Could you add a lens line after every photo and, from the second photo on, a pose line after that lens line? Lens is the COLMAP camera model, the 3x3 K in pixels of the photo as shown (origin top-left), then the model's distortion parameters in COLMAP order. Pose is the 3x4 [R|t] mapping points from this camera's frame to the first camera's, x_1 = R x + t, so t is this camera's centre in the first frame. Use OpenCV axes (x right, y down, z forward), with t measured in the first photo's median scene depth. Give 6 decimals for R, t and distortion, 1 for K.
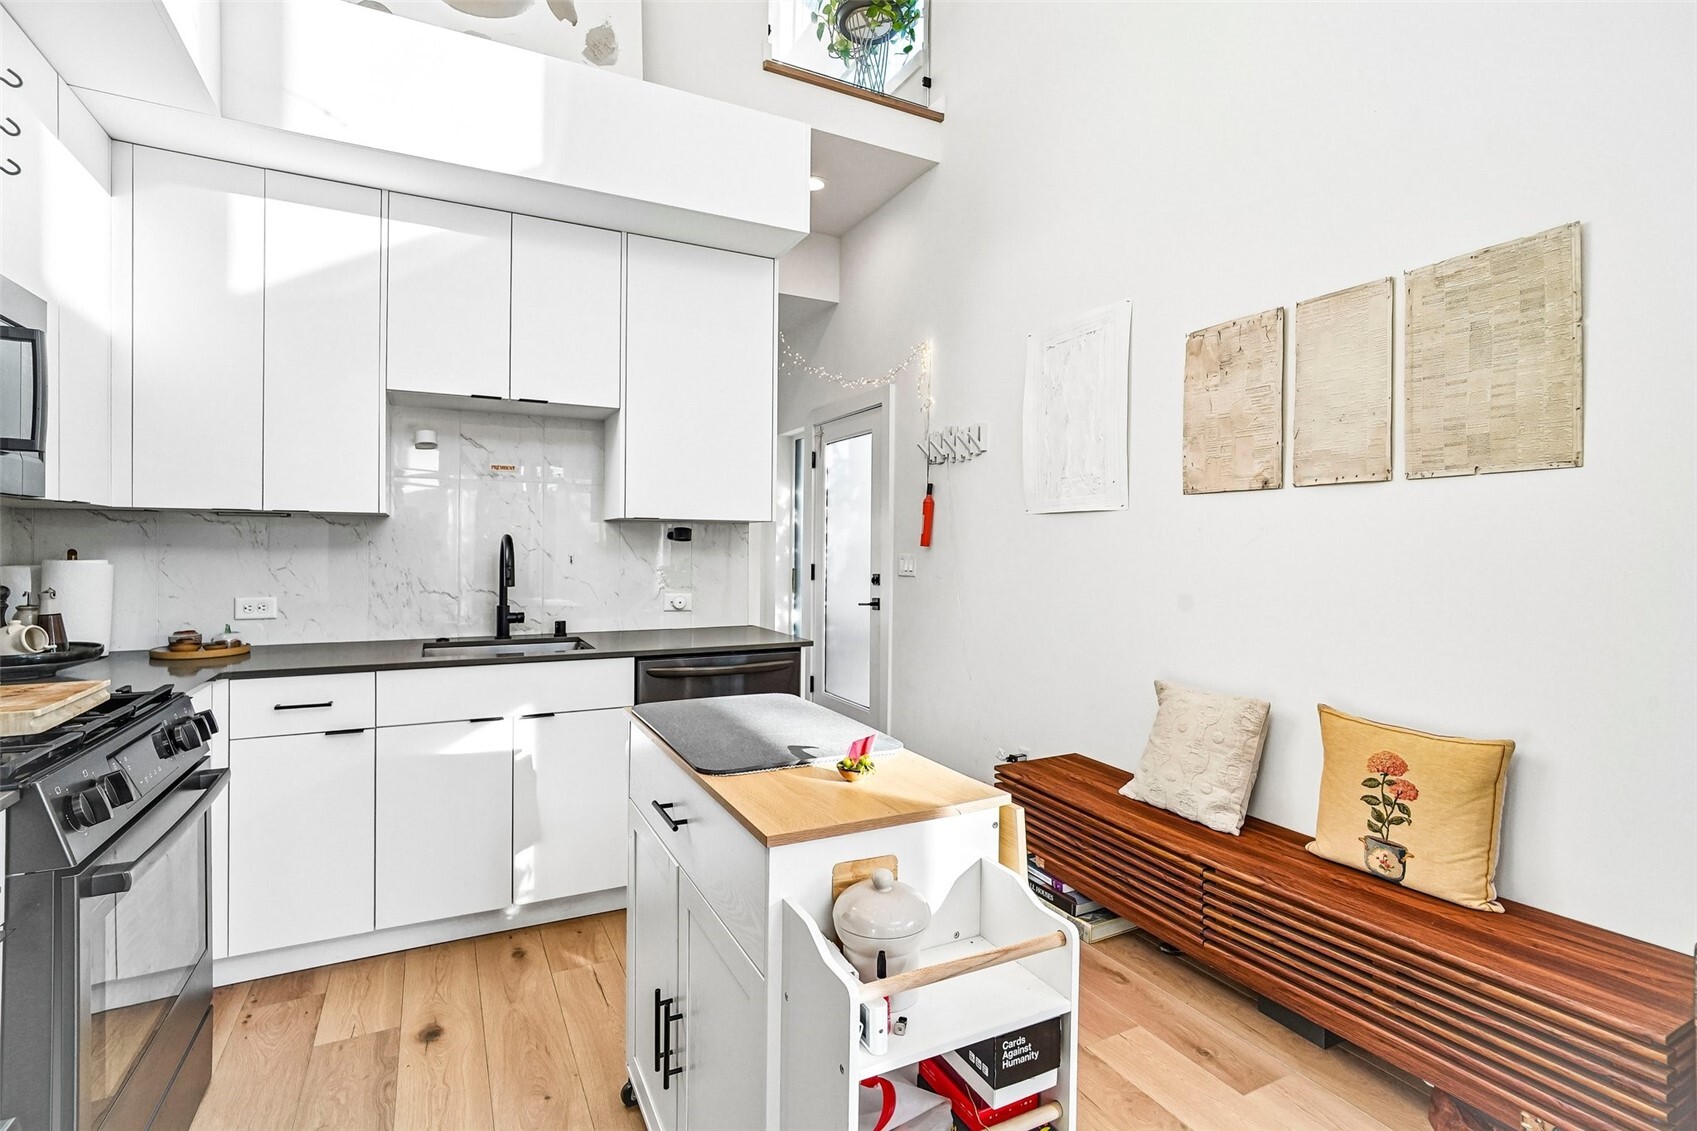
lens RADIAL K [[805.1, 0, 847.4], [0, 805.1, 551.1], [0, 0, 1]] dist [-0.012354, 0.004642]
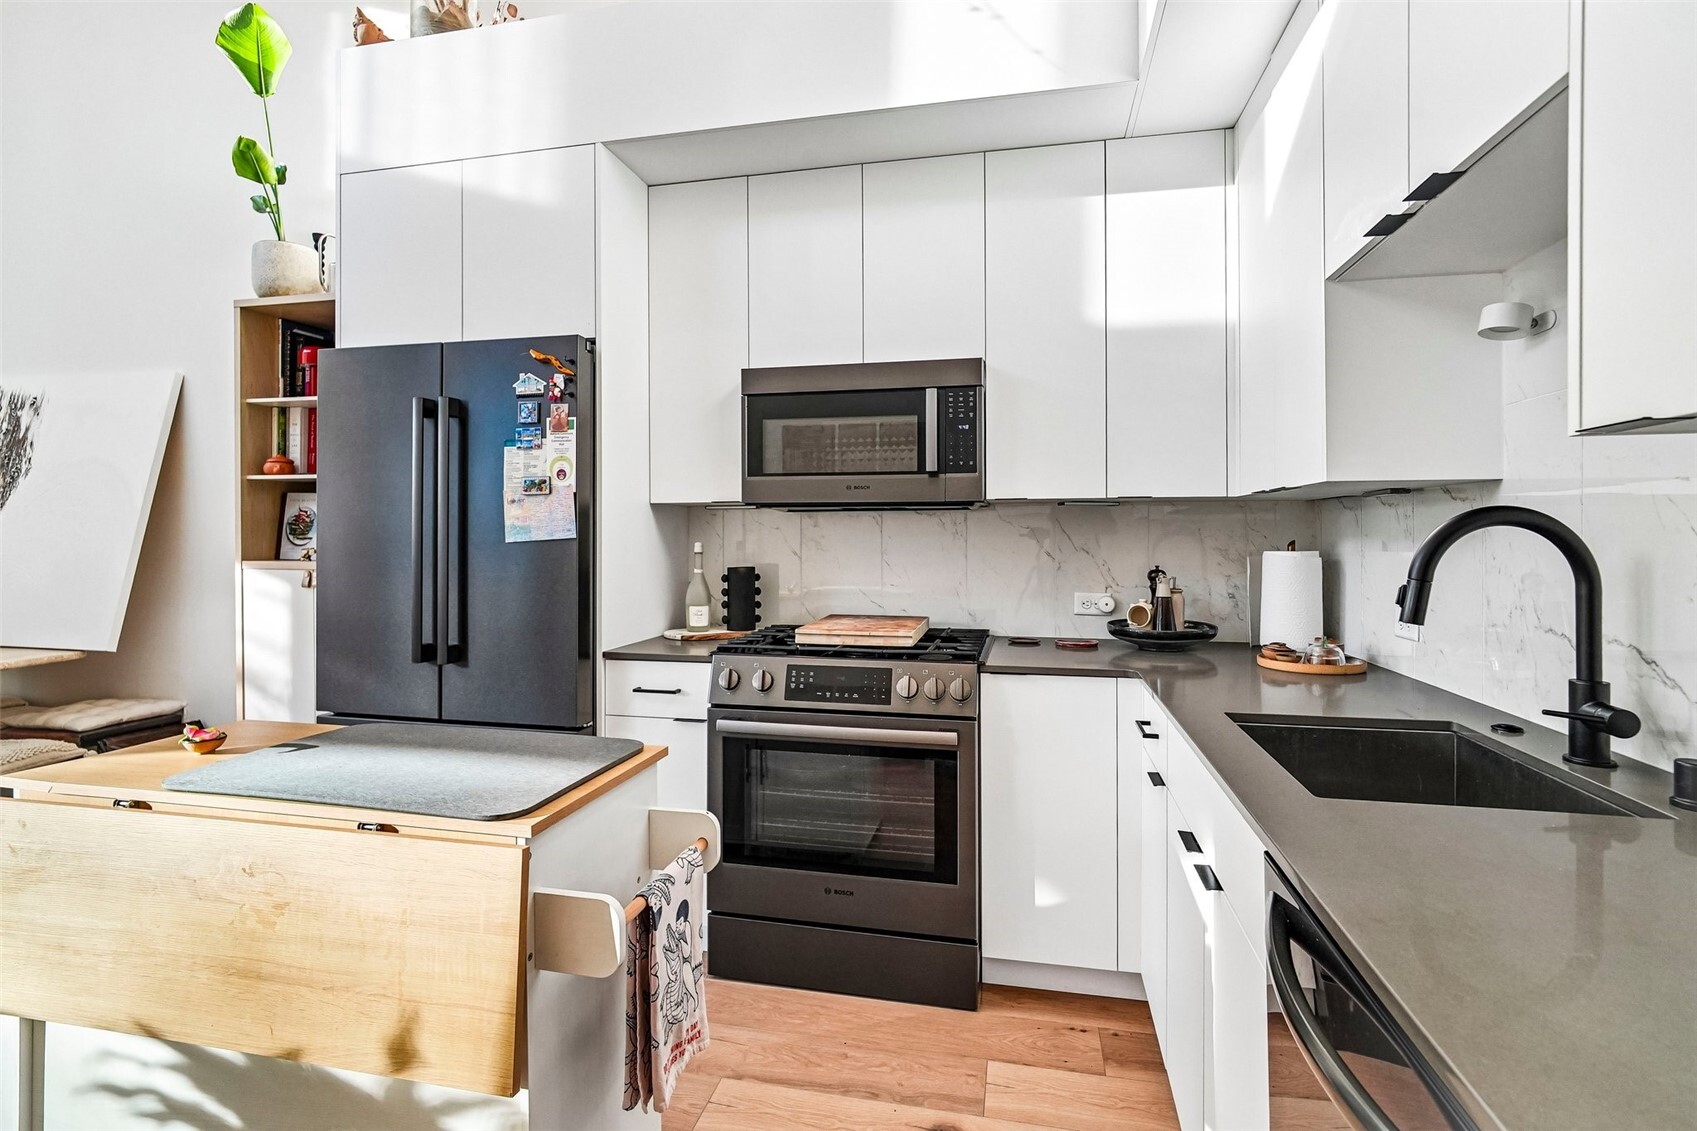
lens RADIAL K [[805.1, 0, 861.1], [0, 805.1, 541.8], [0, 0, 1]] dist [-0.012354, 0.004642]
pose [[-0.635465, -0.001850, -0.772127, 0.113608], [-0.007853, 0.999961, 0.004068, -0.000451], [0.772090, 0.008649, -0.635455, 1.005314]]
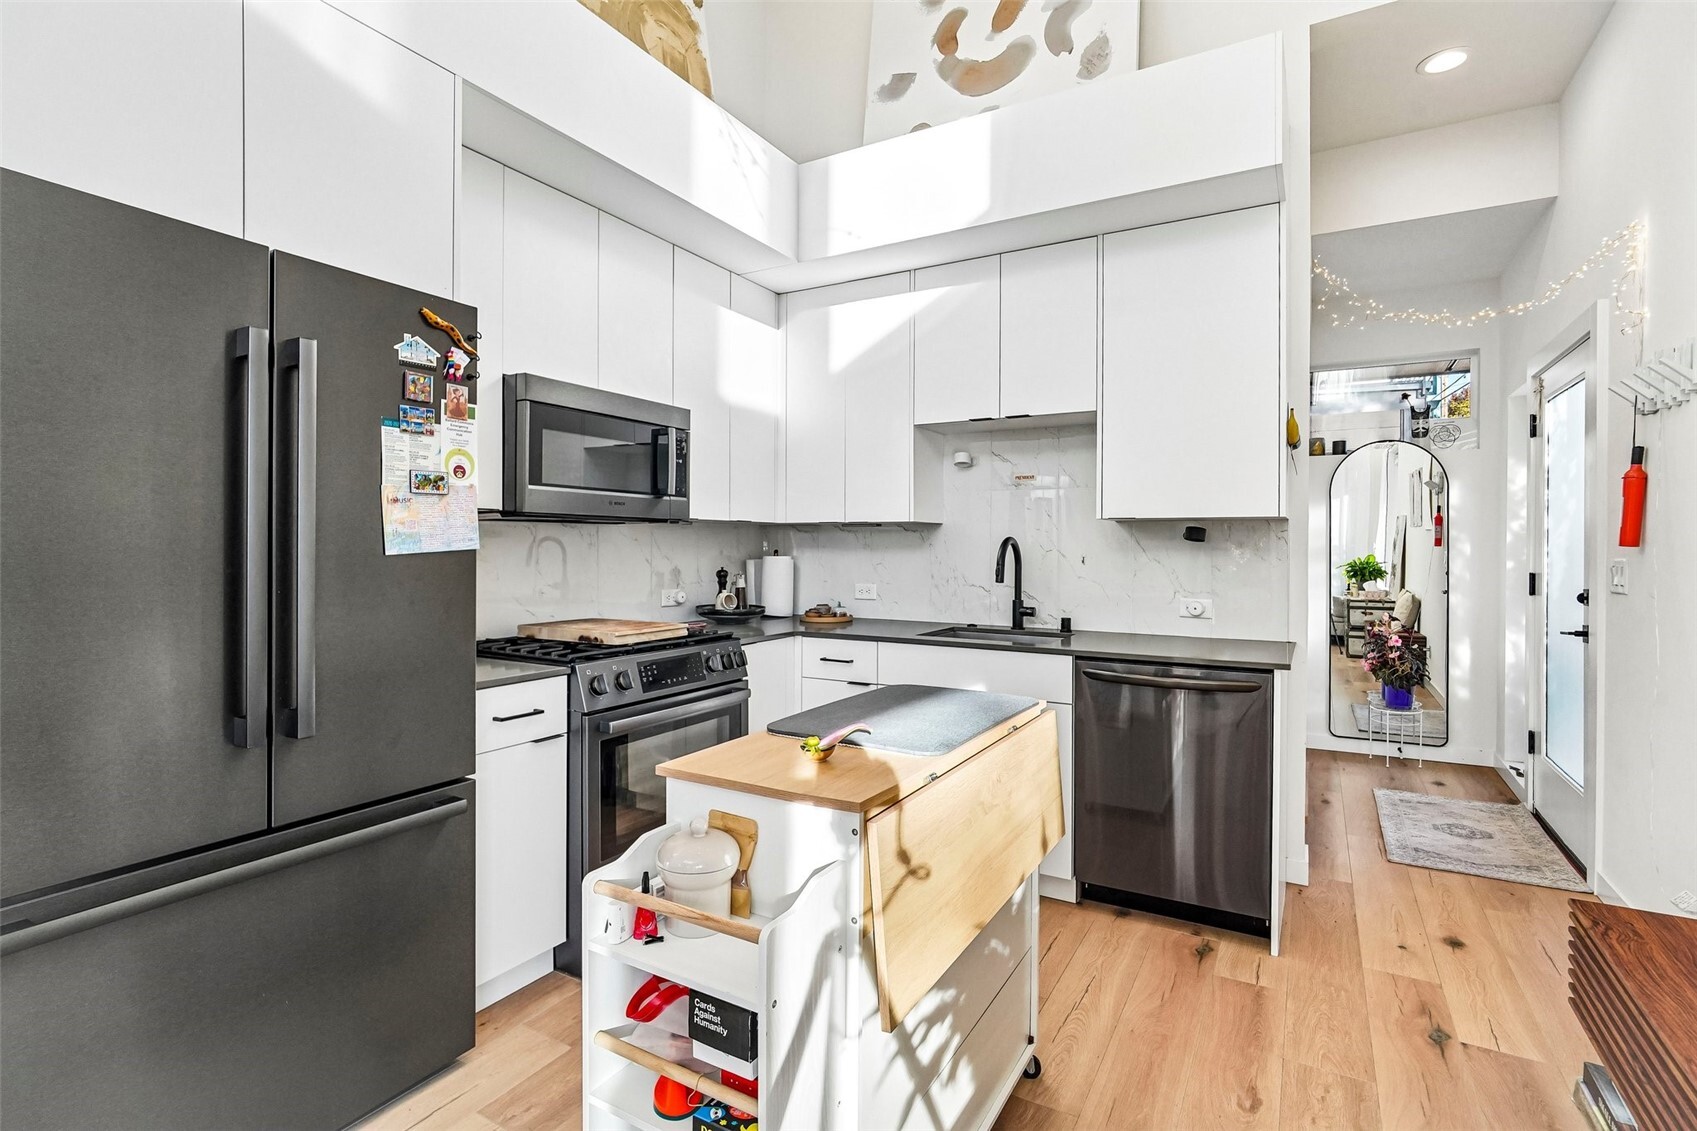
lens RADIAL K [[805.1, 0, 843.2], [0, 805.1, 549.3], [0, 0, 1]] dist [-0.012354, 0.004642]
pose [[0.536956, -0.000671, -0.843610, 0.403707], [-0.005050, 0.999979, -0.004010, 0.002682], [0.843595, 0.006413, 0.536942, 0.192378]]
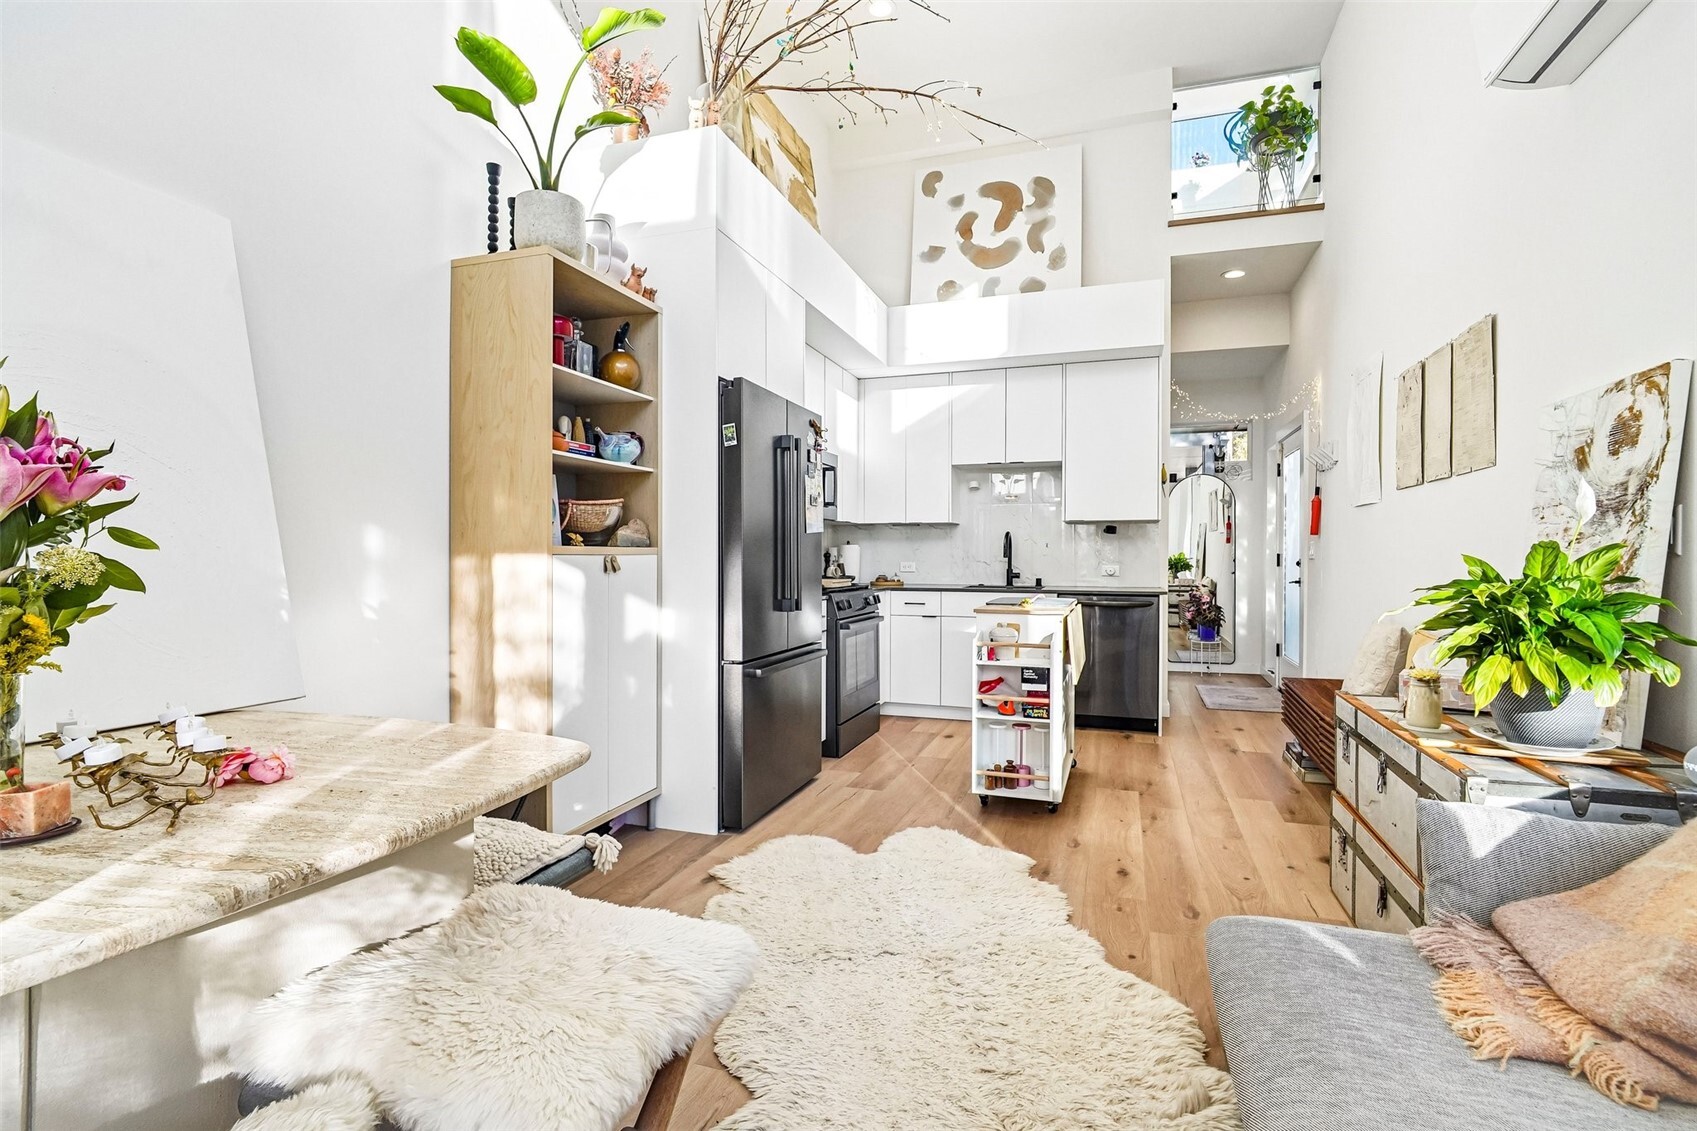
lens RADIAL K [[805.1, 0, 837.4], [0, 805.1, 564.7], [0, 0, 1]] dist [-0.012354, 0.004642]
pose [[0.686695, 0.003217, -0.726938, 0.702651], [-0.000555, 0.999992, 0.003902, 0.051829], [0.726945, -0.002276, 0.686692, -0.631409]]
